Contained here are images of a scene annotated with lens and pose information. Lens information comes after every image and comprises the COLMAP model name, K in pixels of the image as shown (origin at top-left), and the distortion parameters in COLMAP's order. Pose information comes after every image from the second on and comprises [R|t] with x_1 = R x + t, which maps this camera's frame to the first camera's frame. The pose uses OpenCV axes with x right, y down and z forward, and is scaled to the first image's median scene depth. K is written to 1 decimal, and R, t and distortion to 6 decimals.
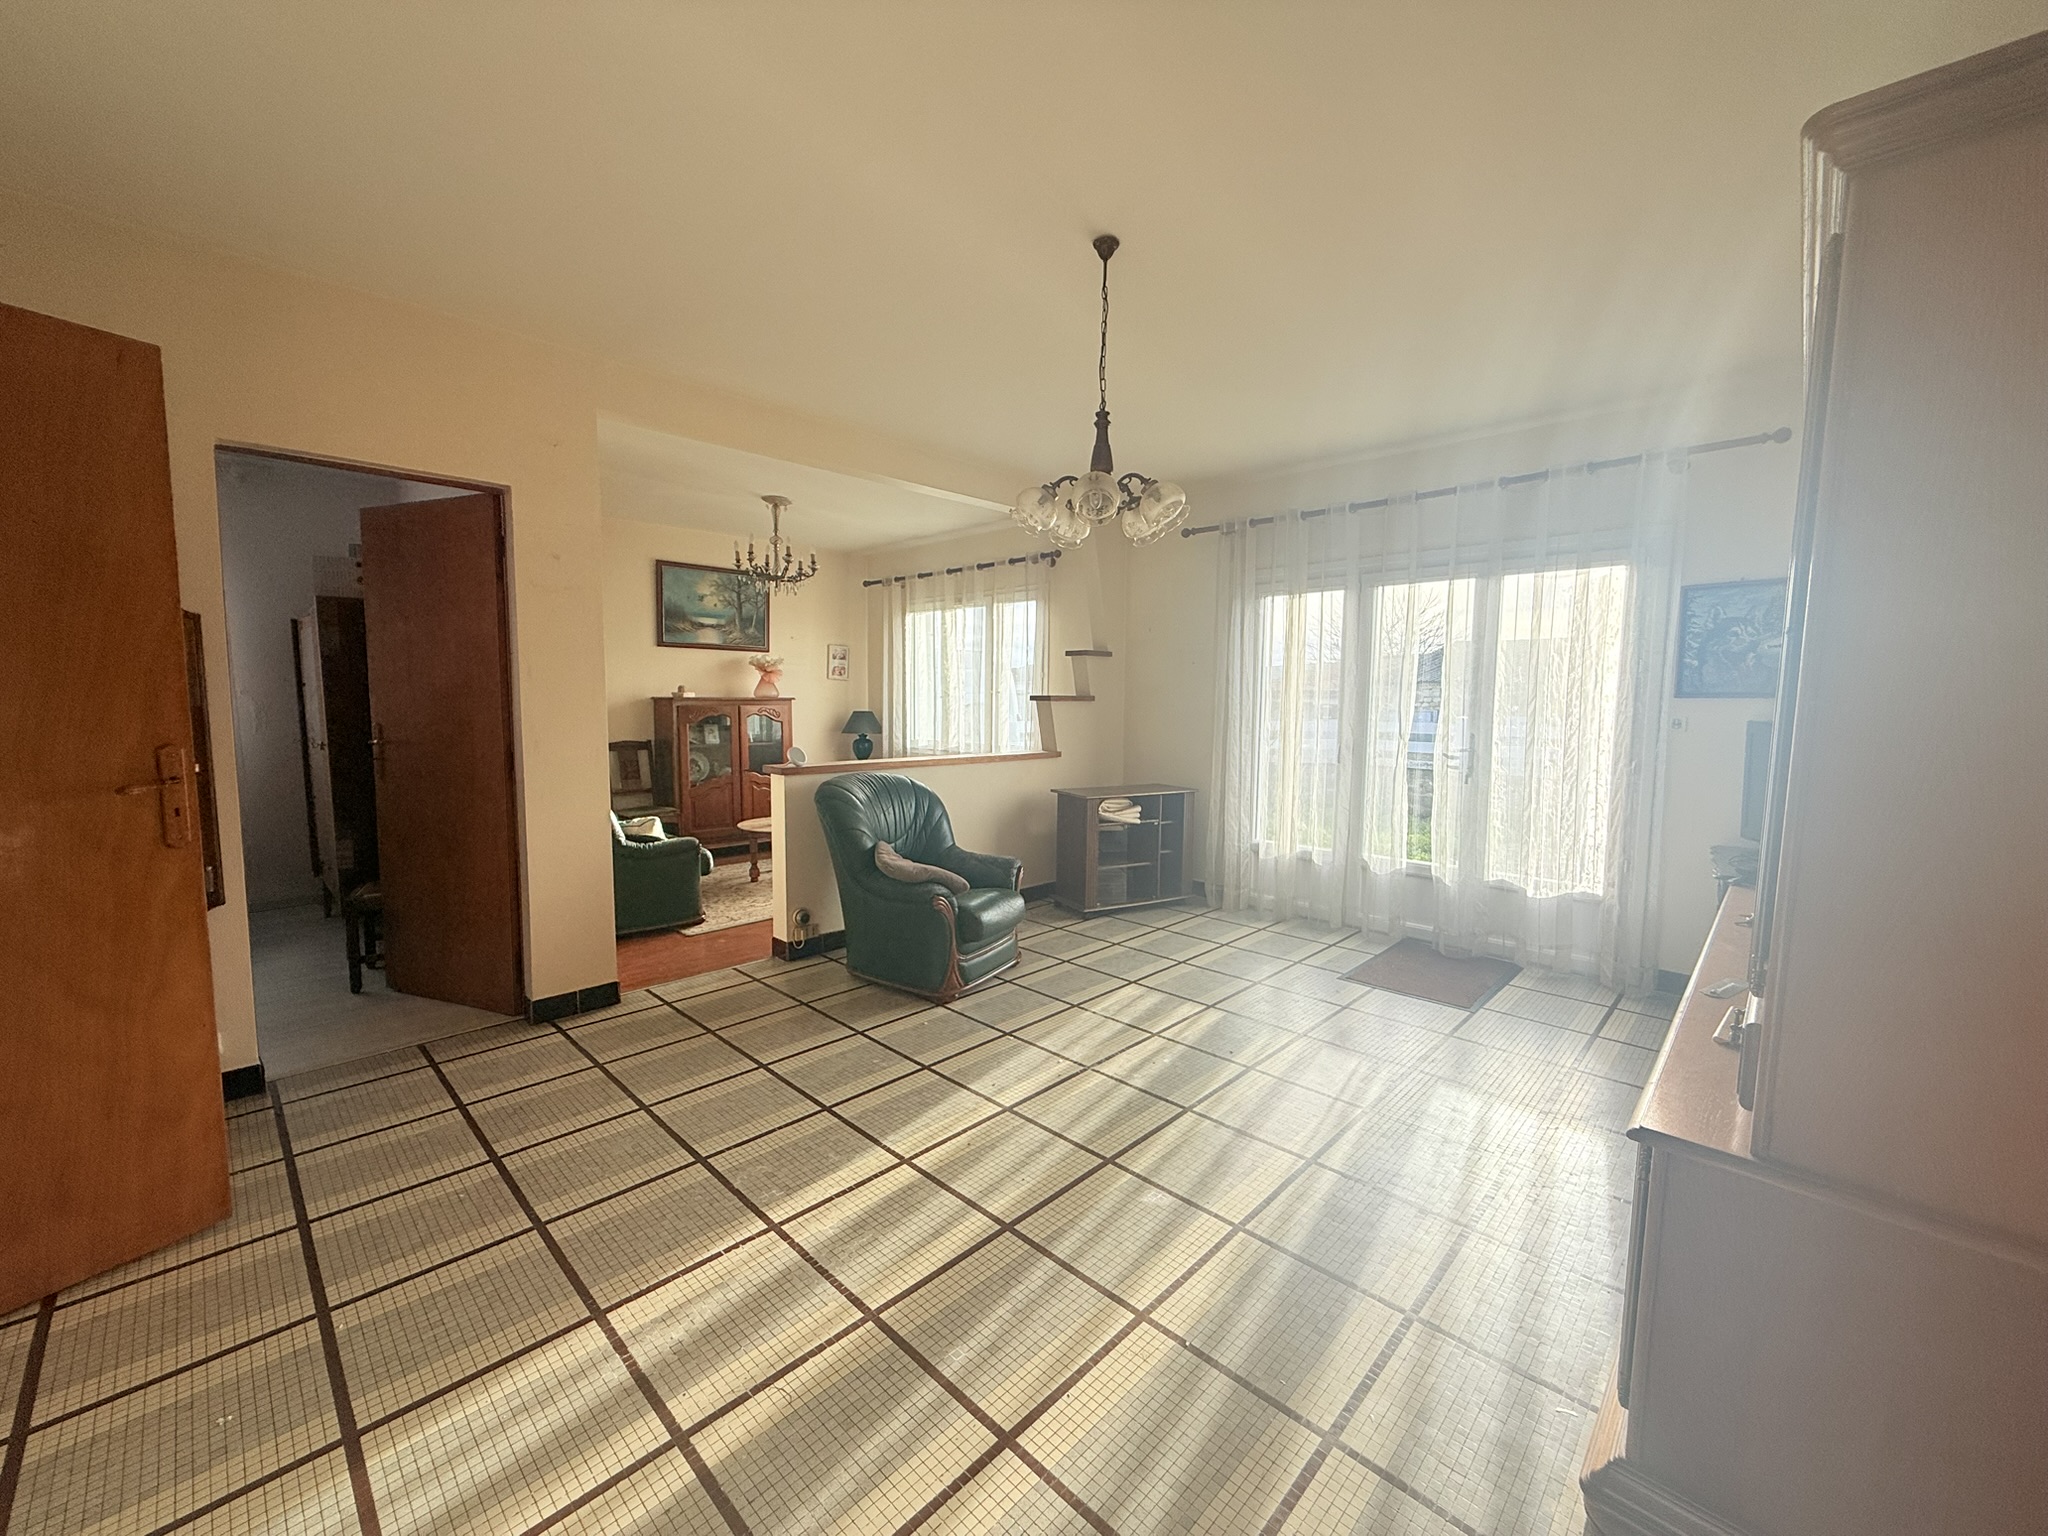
lens RADIAL K [[812.0, 0, 1014.7], [0, 812.0, 769.5], [0, 0, 1]] dist [-0.001943, -0.000066]
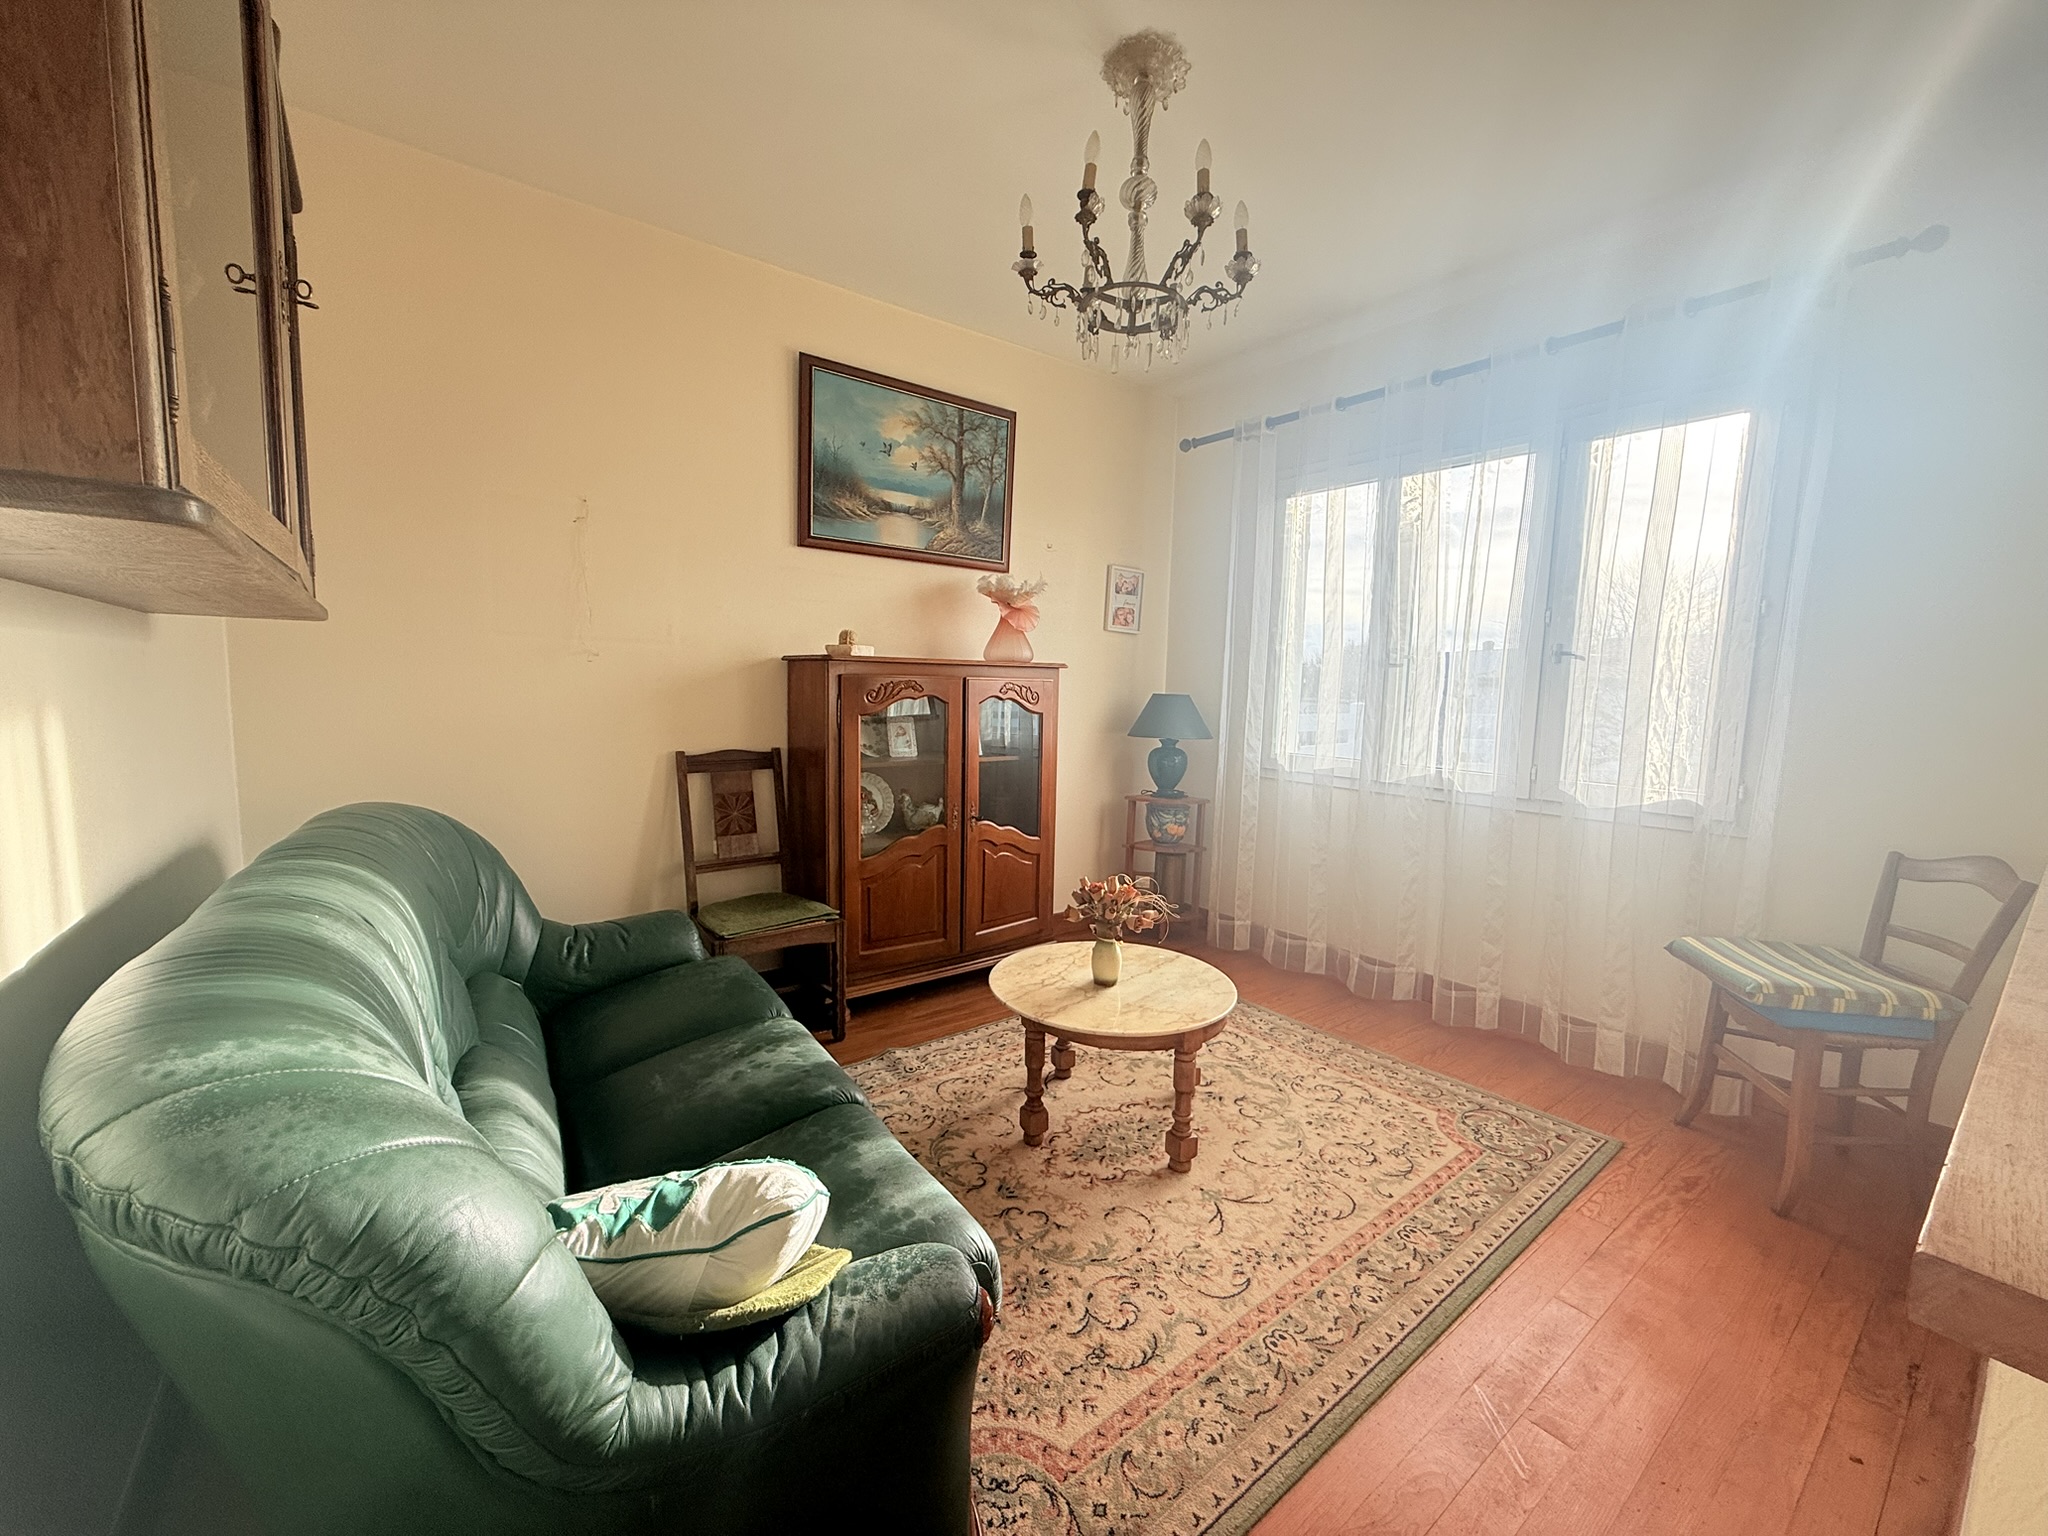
lens RADIAL K [[812.0, 0, 1015.1], [0, 812.0, 767.4], [0, 0, 1]] dist [-0.001943, -0.000066]
pose [[0.989755, 0.030810, -0.139410, -0.254321], [-0.028736, 0.999445, 0.016864, -0.037382], [0.139852, -0.012686, 0.990091, 0.568736]]
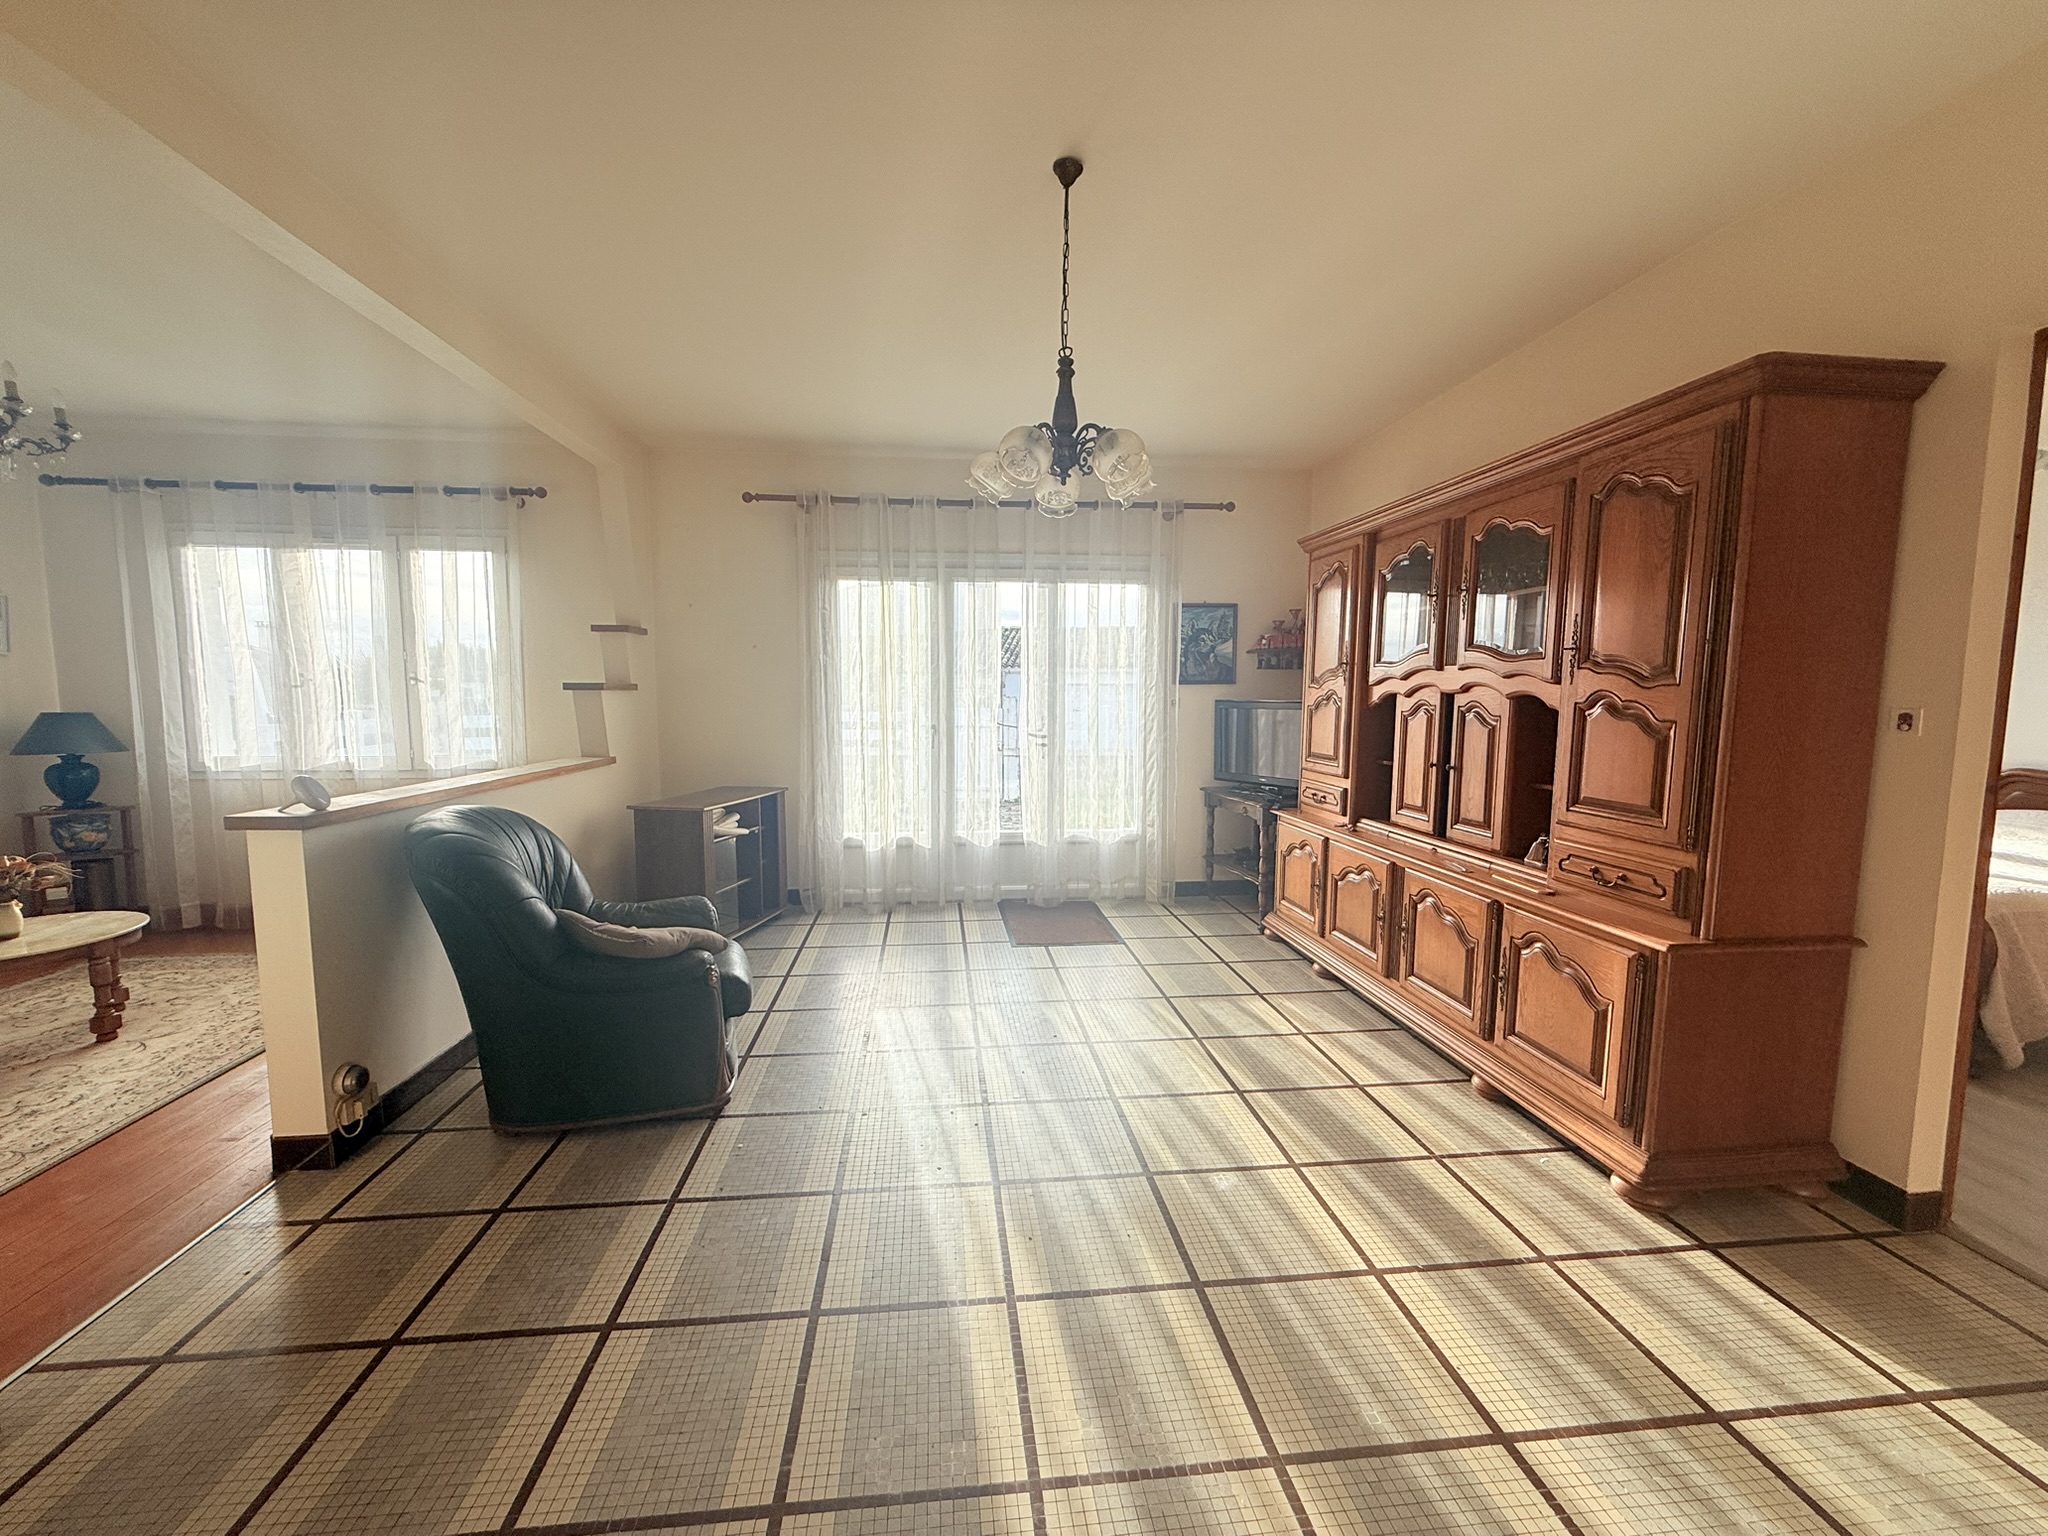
lens RADIAL K [[812.0, 0, 1019.2], [0, 812.0, 769.9], [0, 0, 1]] dist [-0.001943, -0.000066]
pose [[0.635665, -0.079600, 0.767850, -0.241452], [0.071478, 0.996466, 0.044127, -0.013349], [-0.768649, 0.026834, 0.639108, 0.182480]]
